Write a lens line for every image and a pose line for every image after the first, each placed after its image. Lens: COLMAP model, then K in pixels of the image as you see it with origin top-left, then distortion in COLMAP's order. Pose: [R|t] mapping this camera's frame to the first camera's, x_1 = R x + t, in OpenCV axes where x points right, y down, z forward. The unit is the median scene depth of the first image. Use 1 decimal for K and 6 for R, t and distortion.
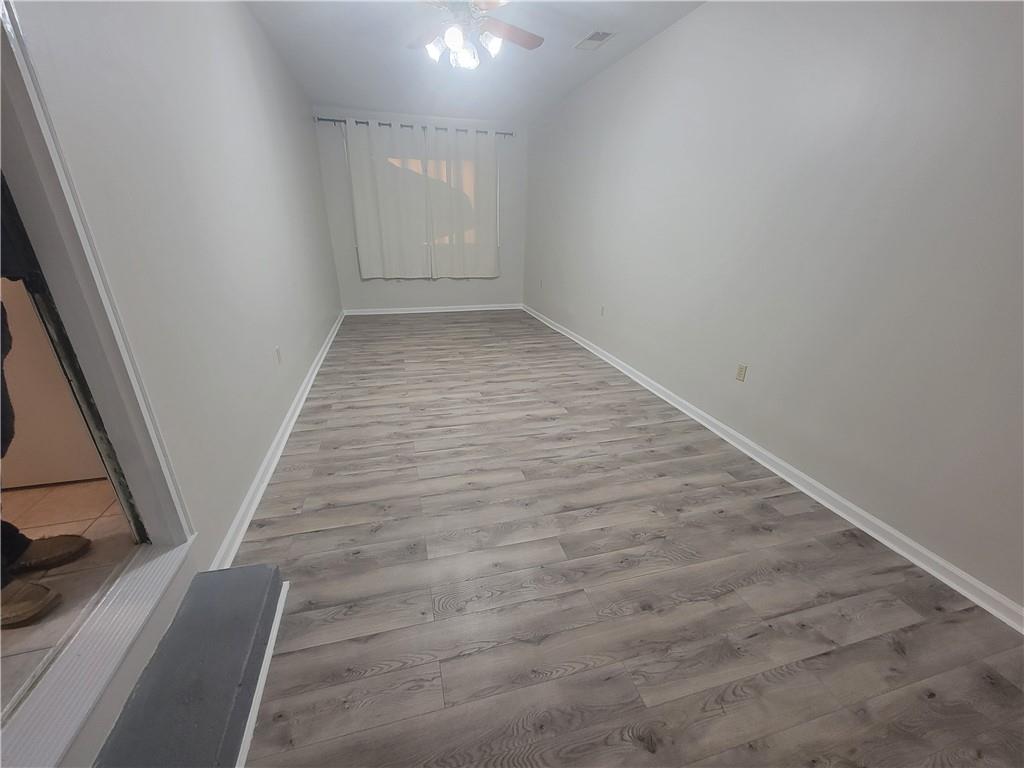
lens RADIAL K [[422.3, 0, 516.5], [0, 422.3, 391.5], [0, 0, 1]] dist [0.013662, 0.000099]
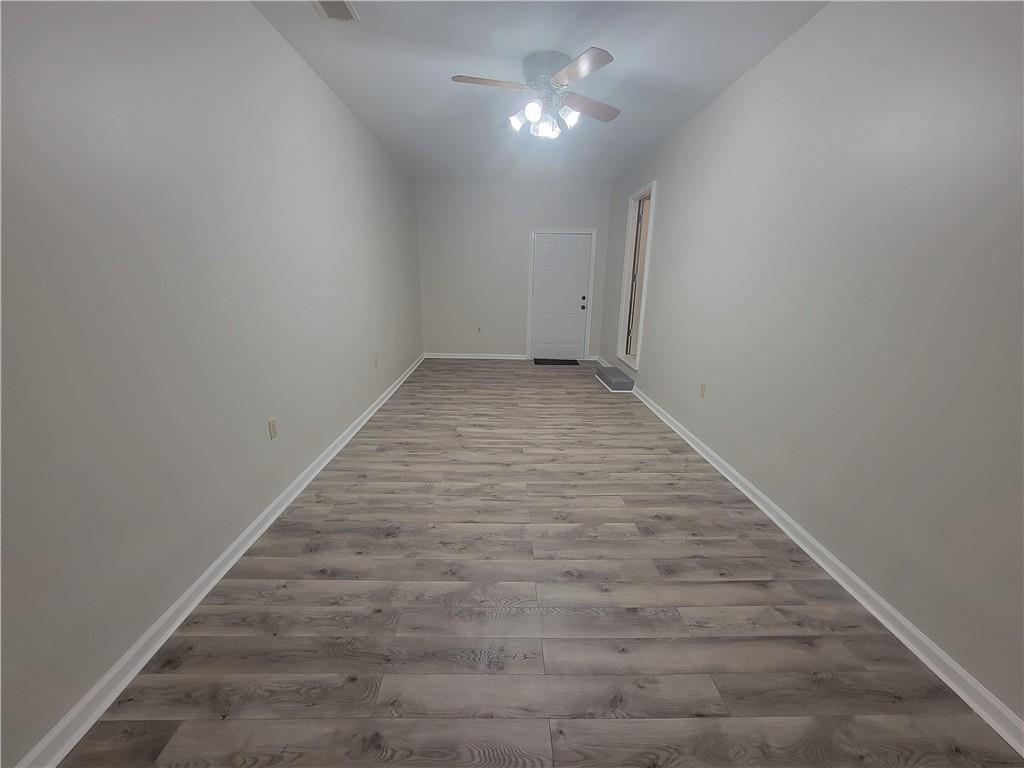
lens RADIAL K [[422.3, 0, 516.5], [0, 422.3, 391.5], [0, 0, 1]] dist [0.013662, 0.000099]
pose [[-0.969424, -0.087966, 0.229084, -0.281634], [0.070666, 0.793922, 0.603899, -0.686242], [-0.234998, 0.601623, -0.763431, 1.683241]]
